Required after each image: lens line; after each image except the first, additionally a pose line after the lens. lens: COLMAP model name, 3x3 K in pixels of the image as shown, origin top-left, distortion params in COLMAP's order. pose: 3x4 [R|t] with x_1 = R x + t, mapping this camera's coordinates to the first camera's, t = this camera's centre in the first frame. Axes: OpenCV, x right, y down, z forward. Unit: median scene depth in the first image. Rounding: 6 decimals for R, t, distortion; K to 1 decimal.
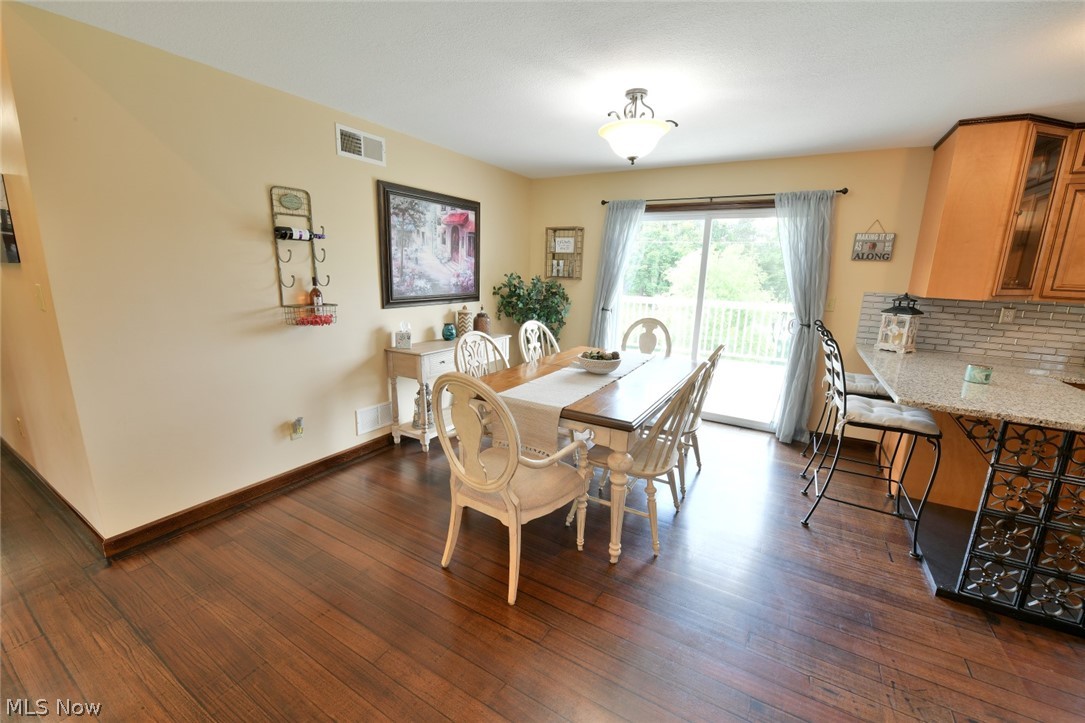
lens RADIAL K [[433.4, 0, 540.9], [0, 433.4, 360.1], [0, 0, 1]] dist [-0.015416, -0.001514]
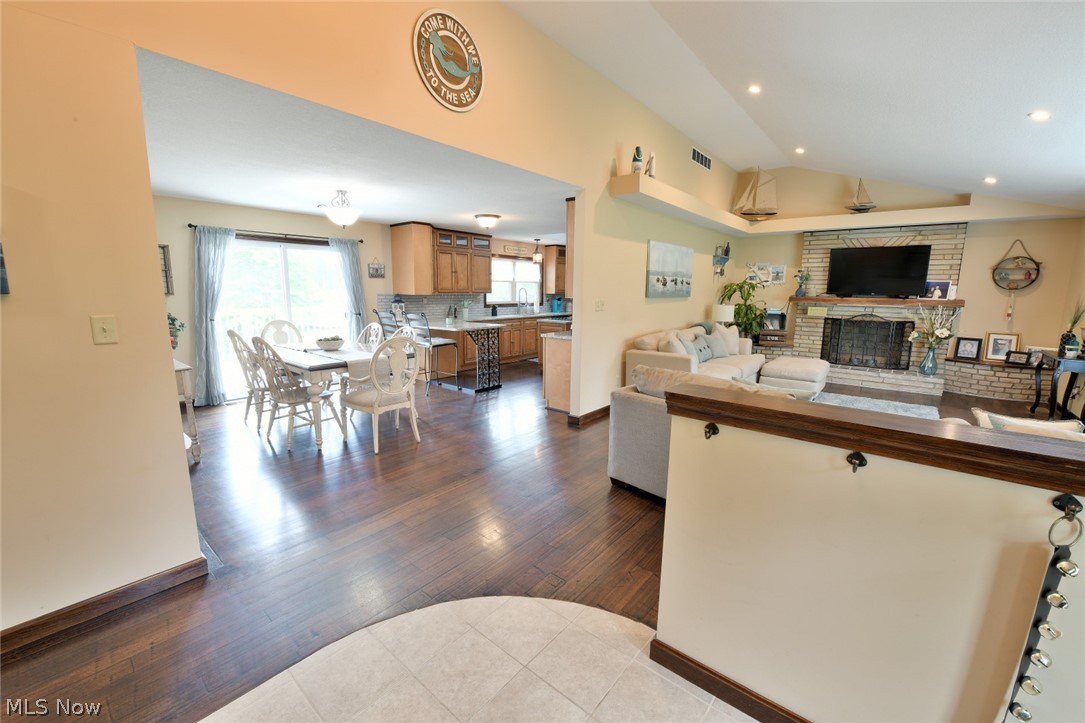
lens RADIAL K [[433.4, 0, 543.7], [0, 433.4, 362.8], [0, 0, 1]] dist [-0.015416, -0.001514]
pose [[0.155928, -0.192393, 0.968851, -1.100722], [0.196825, 0.967230, 0.160394, -0.023553], [-0.967960, 0.165684, 0.188686, -0.044709]]
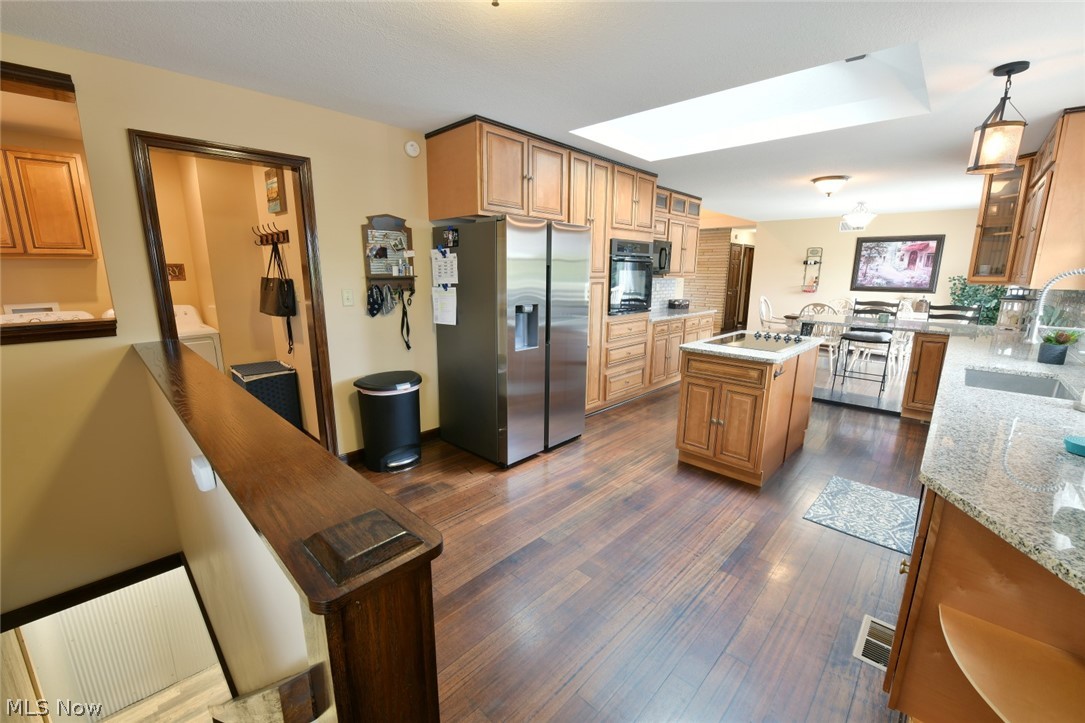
lens RADIAL K [[433.4, 0, 543.1], [0, 433.4, 361.9], [0, 0, 1]] dist [-0.015416, -0.001514]
pose [[-0.225309, 0.173200, -0.958769, 2.284763], [-0.211131, 0.952008, 0.221594, 0.084963], [0.951136, 0.252353, -0.177929, -0.083607]]
